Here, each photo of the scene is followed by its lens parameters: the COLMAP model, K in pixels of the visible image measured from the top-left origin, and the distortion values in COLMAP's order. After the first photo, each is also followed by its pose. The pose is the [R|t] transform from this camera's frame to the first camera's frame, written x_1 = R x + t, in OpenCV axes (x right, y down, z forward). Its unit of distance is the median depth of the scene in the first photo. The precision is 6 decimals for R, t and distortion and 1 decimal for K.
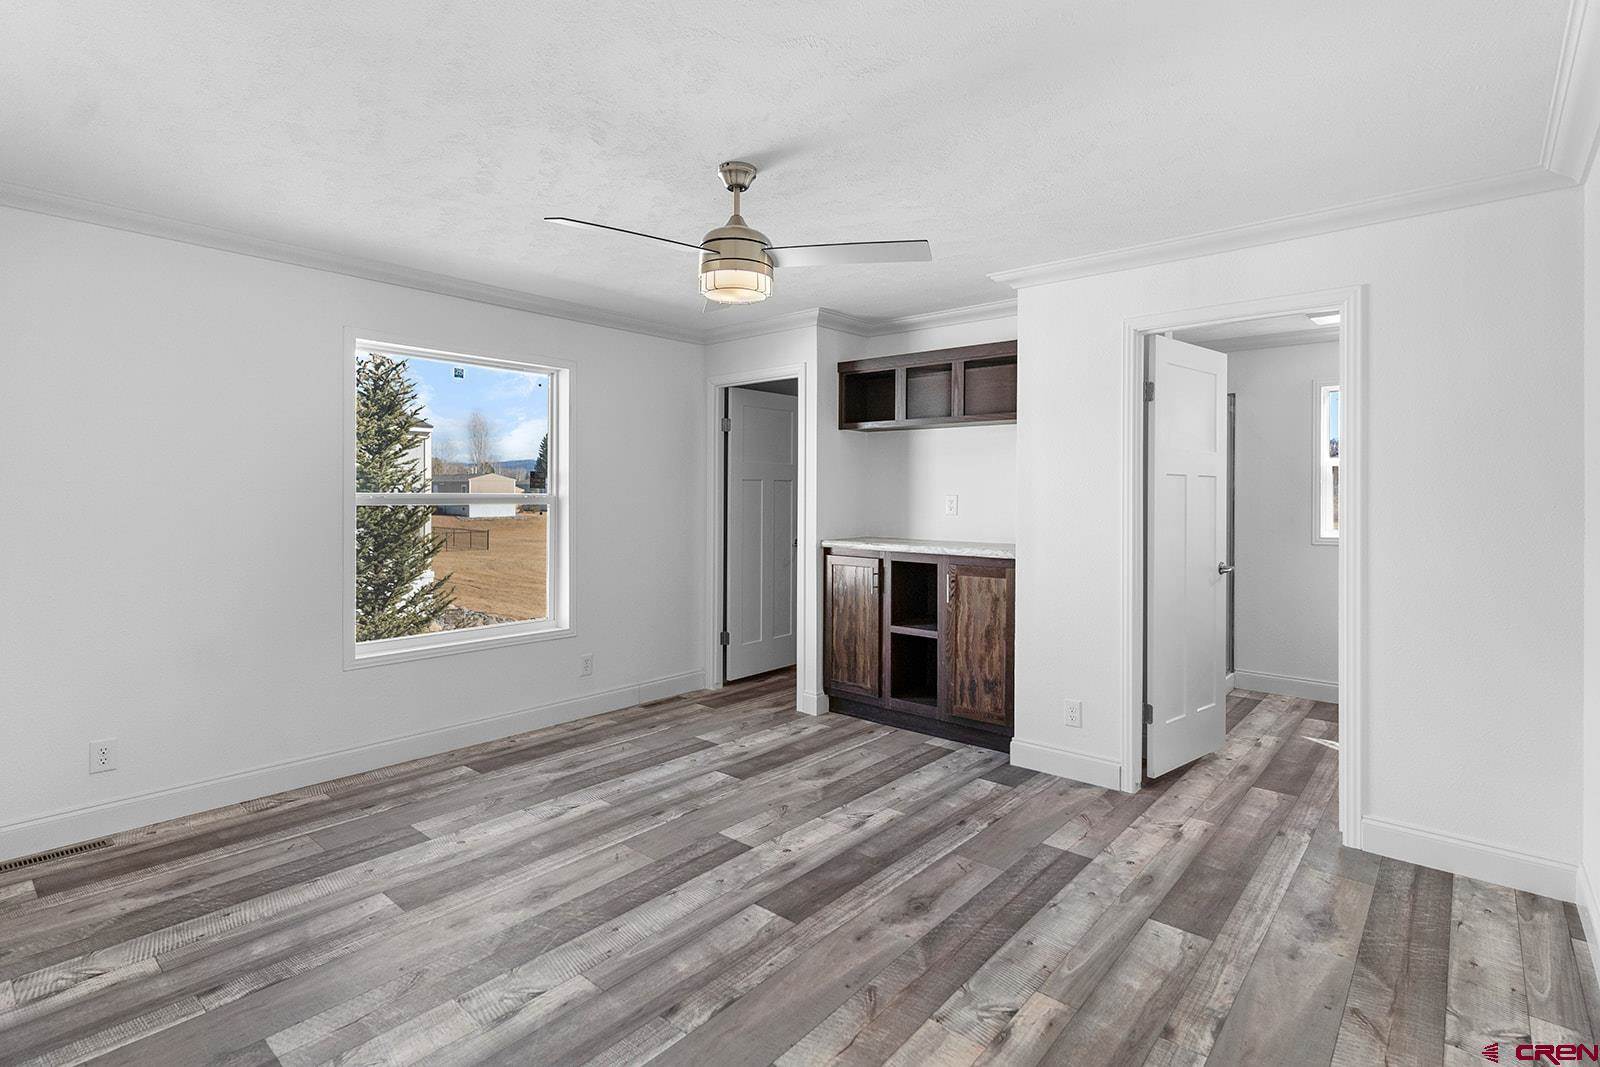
lens RADIAL K [[767.6, 0, 800.0], [0, 767.6, 533.5], [0, 0, 1]] dist [-0.001110, 0.000133]
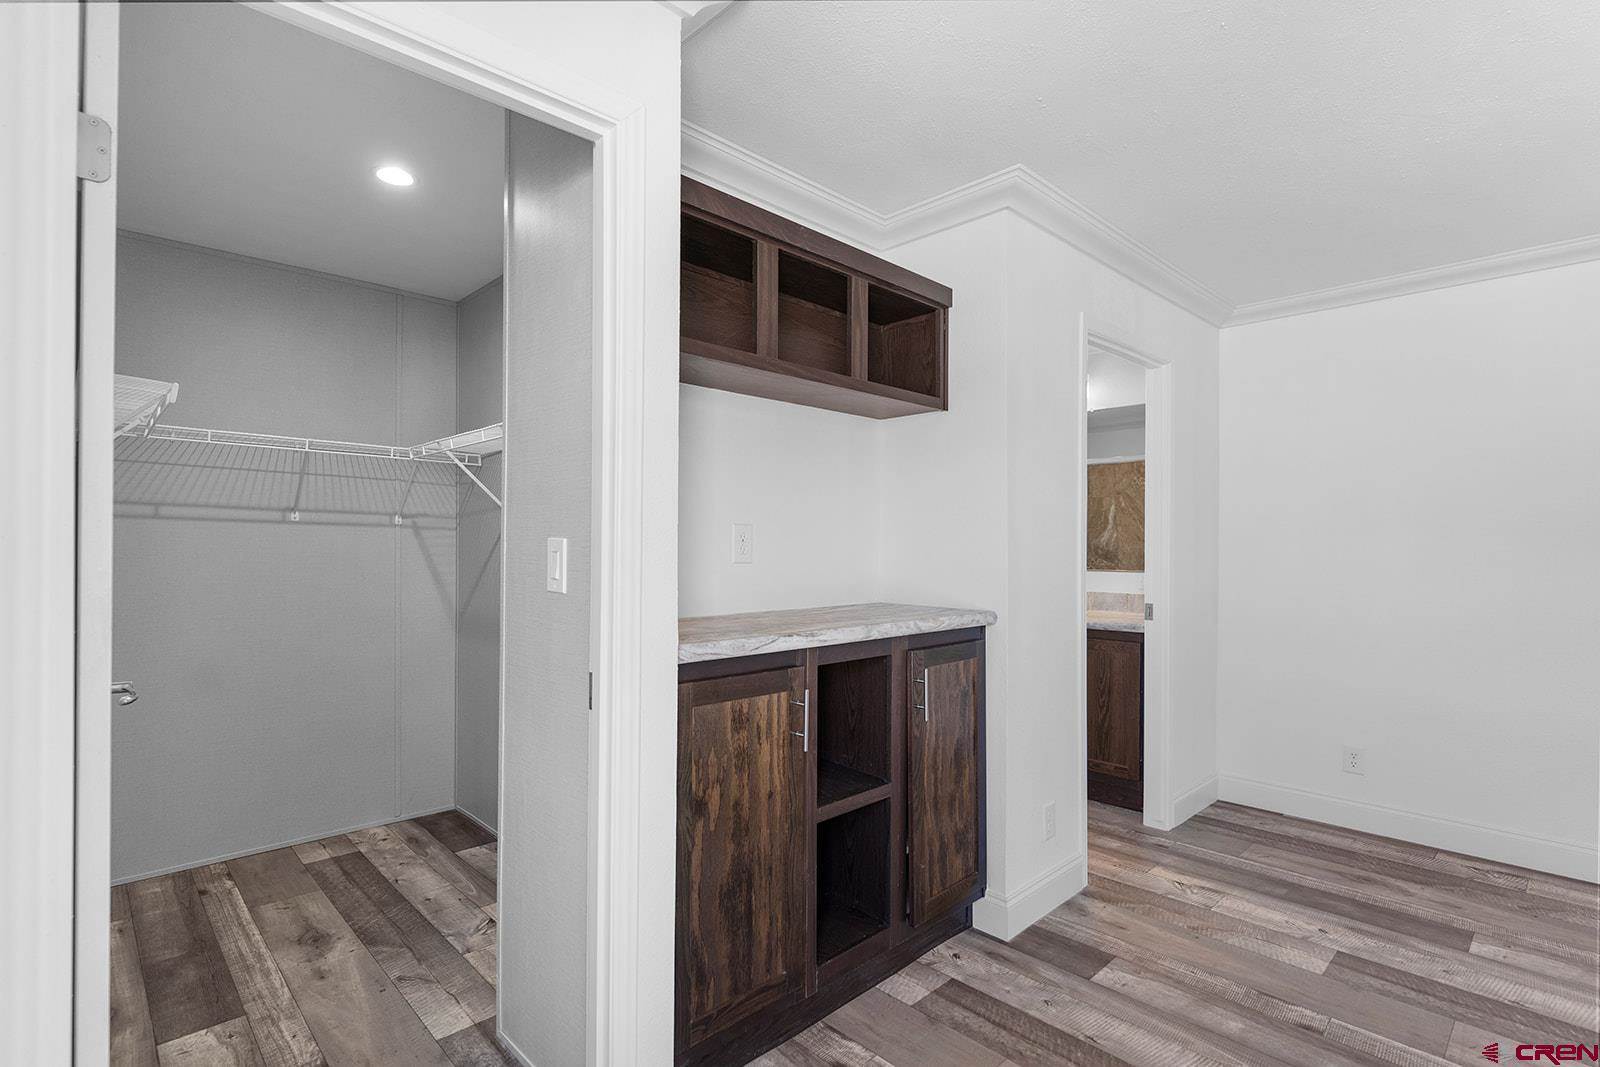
lens RADIAL K [[767.6, 0, 800.0], [0, 767.6, 533.5], [0, 0, 1]] dist [-0.001110, 0.000133]
pose [[0.077794, 0.007301, 0.996943, -0.375654], [0.038373, 0.999210, -0.010312, -0.043516], [-0.996231, 0.039057, 0.077452, 1.069024]]
